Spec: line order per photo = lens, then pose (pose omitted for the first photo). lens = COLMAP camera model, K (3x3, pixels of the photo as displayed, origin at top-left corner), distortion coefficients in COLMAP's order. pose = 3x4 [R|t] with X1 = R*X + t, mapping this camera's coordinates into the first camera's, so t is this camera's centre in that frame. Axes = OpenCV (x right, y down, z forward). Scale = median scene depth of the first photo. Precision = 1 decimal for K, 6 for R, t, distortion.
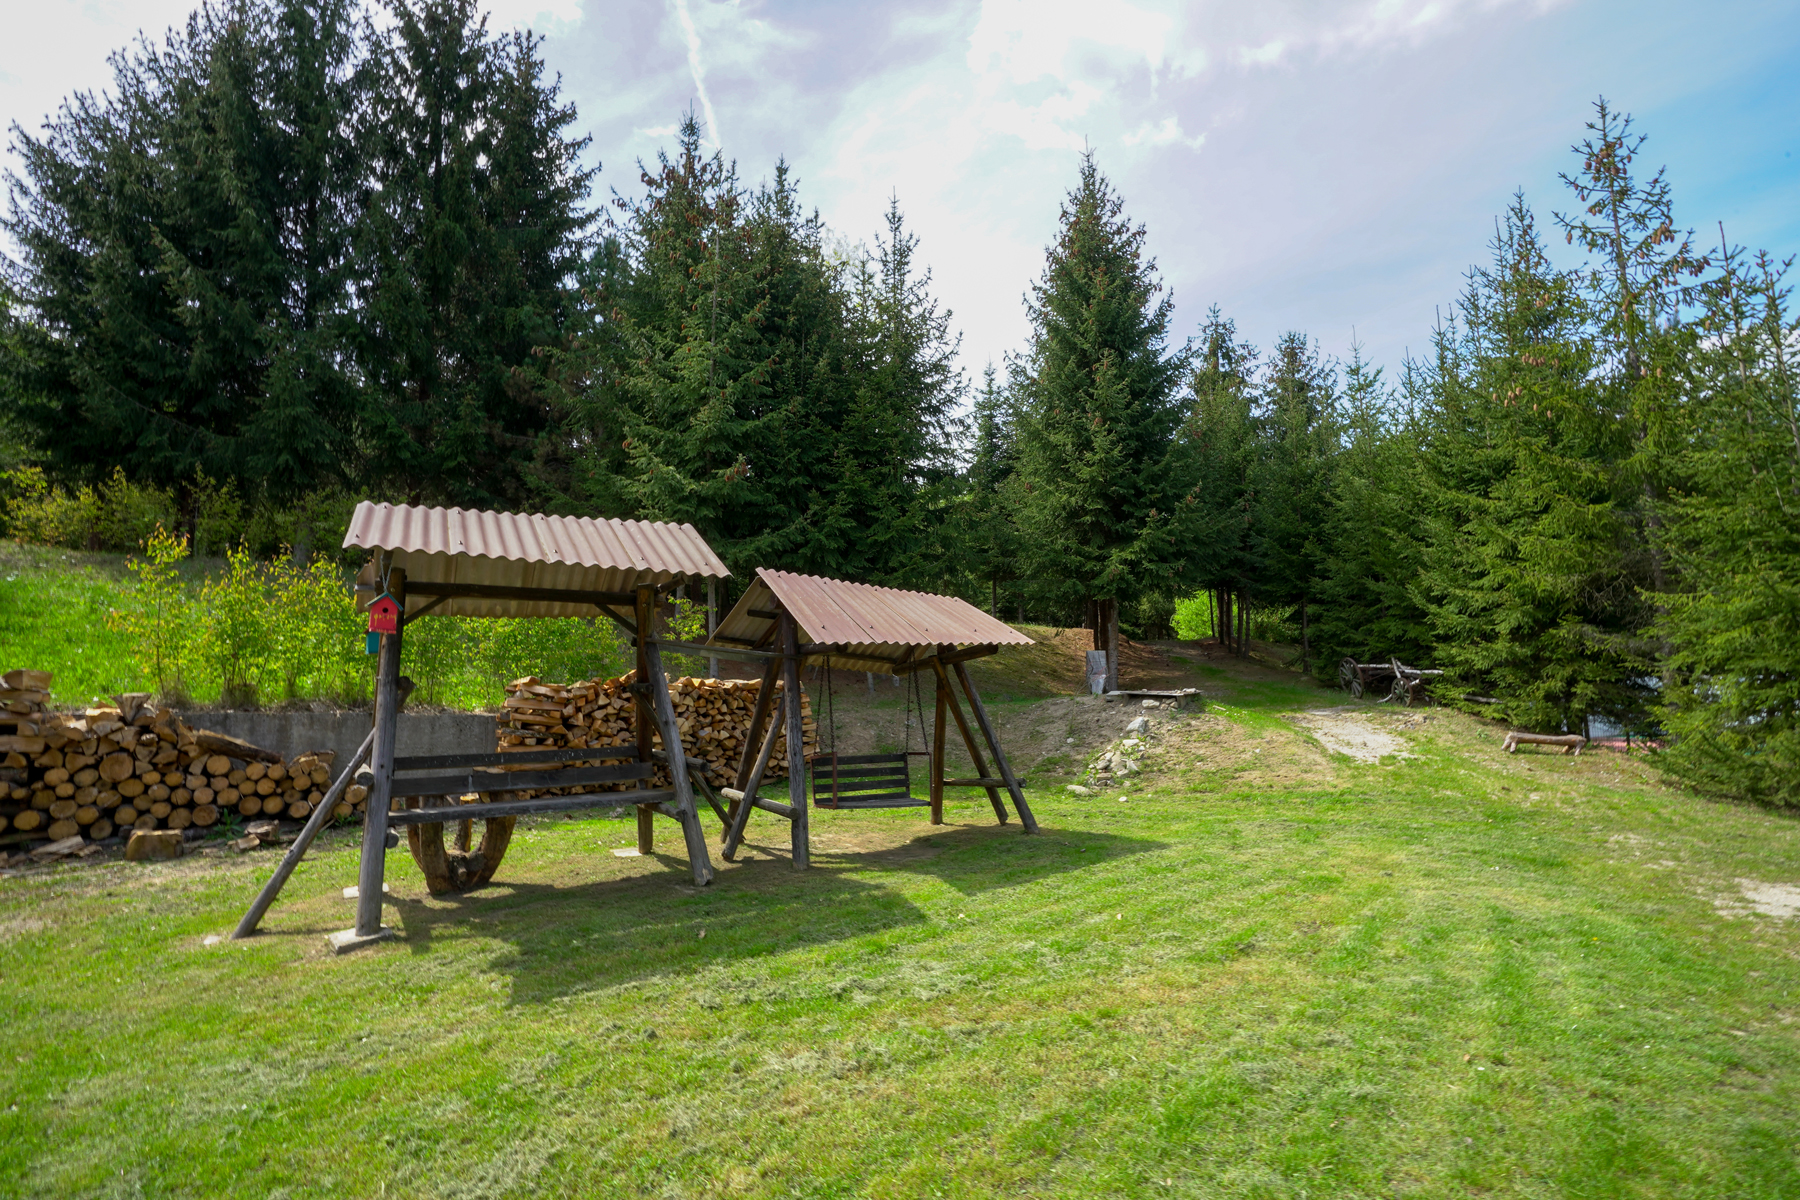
lens RADIAL K [[859.3, 0, 897.9], [0, 859.3, 589.9], [0, 0, 1]] dist [-0.066176, 0.025612]
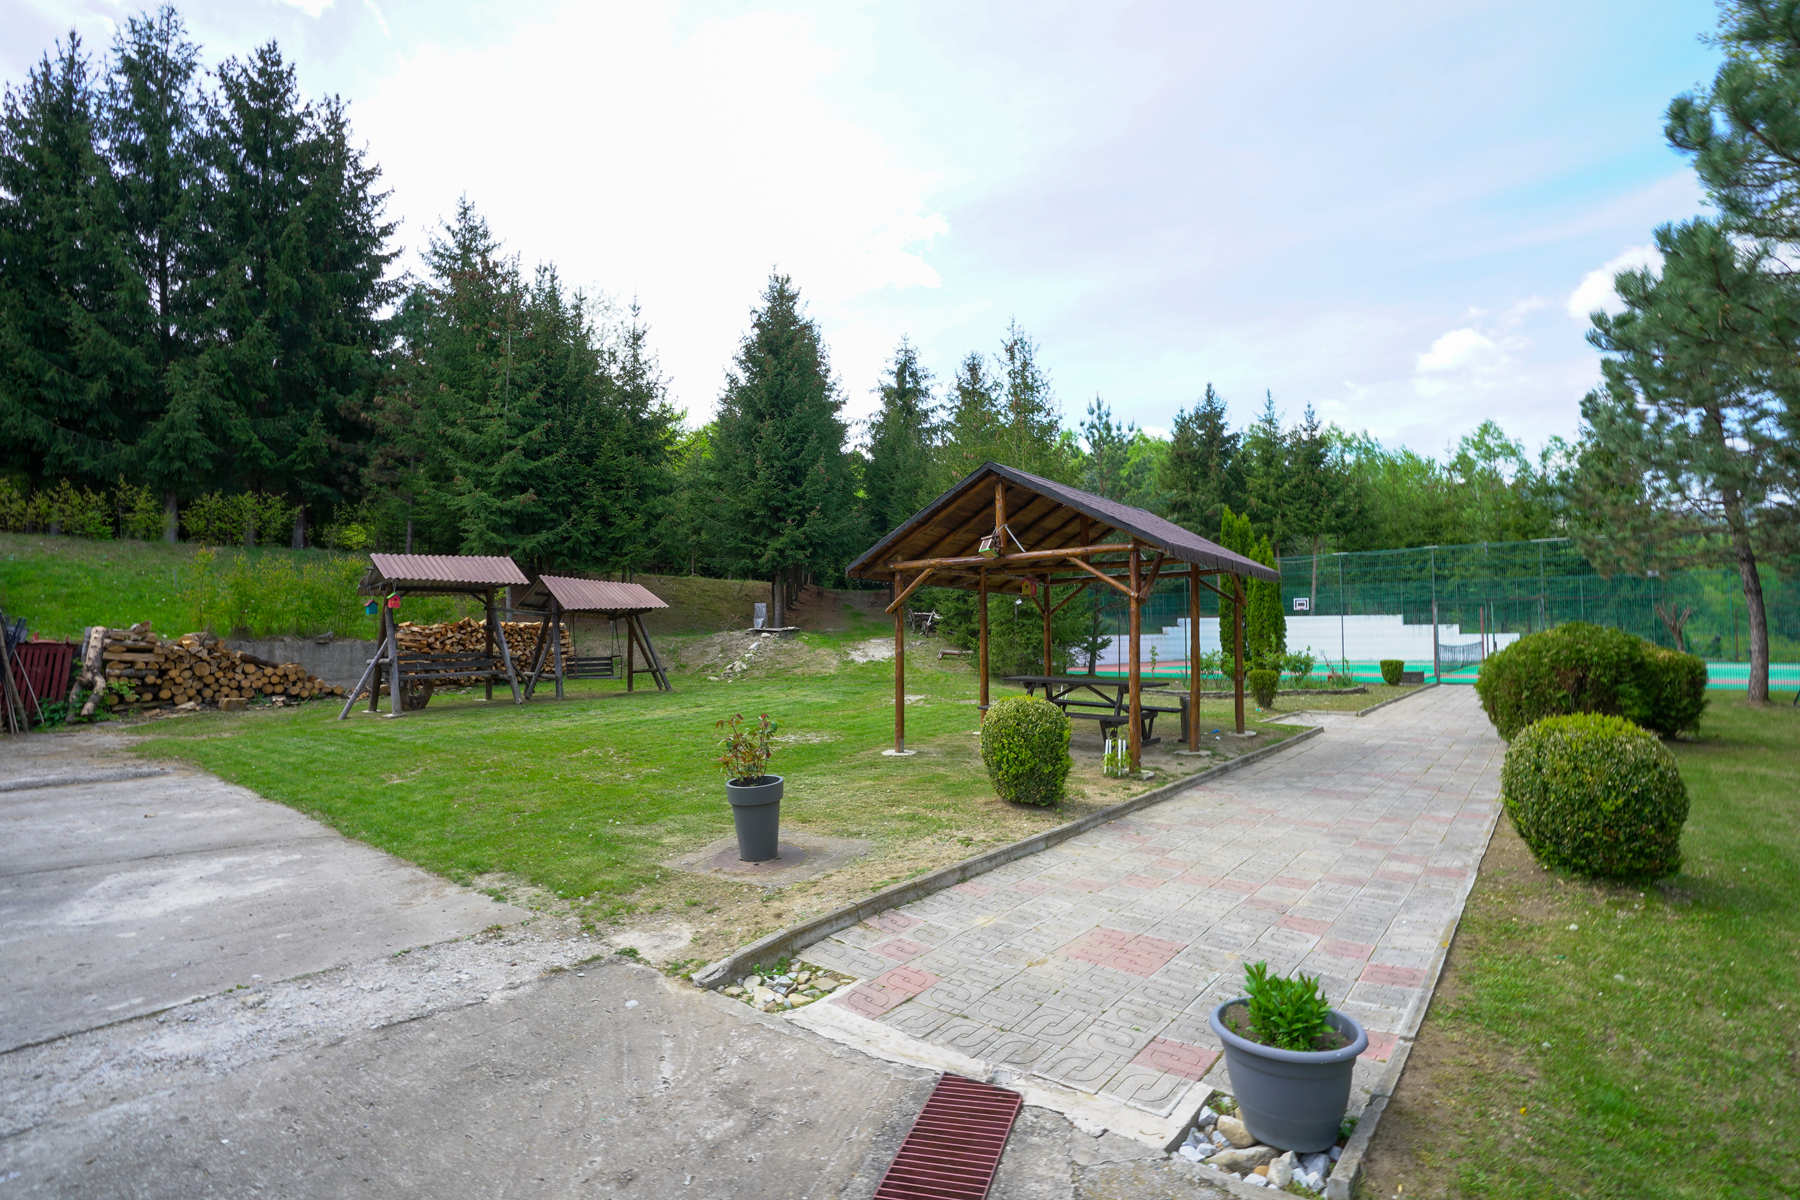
lens RADIAL K [[859.3, 0, 897.9], [0, 859.3, 589.9], [0, 0, 1]] dist [-0.066176, 0.025612]
pose [[0.970293, 0.003880, 0.241901, 0.114240], [-0.020854, 0.997491, 0.067647, -0.083928], [-0.241031, -0.070682, 0.967940, -0.759645]]
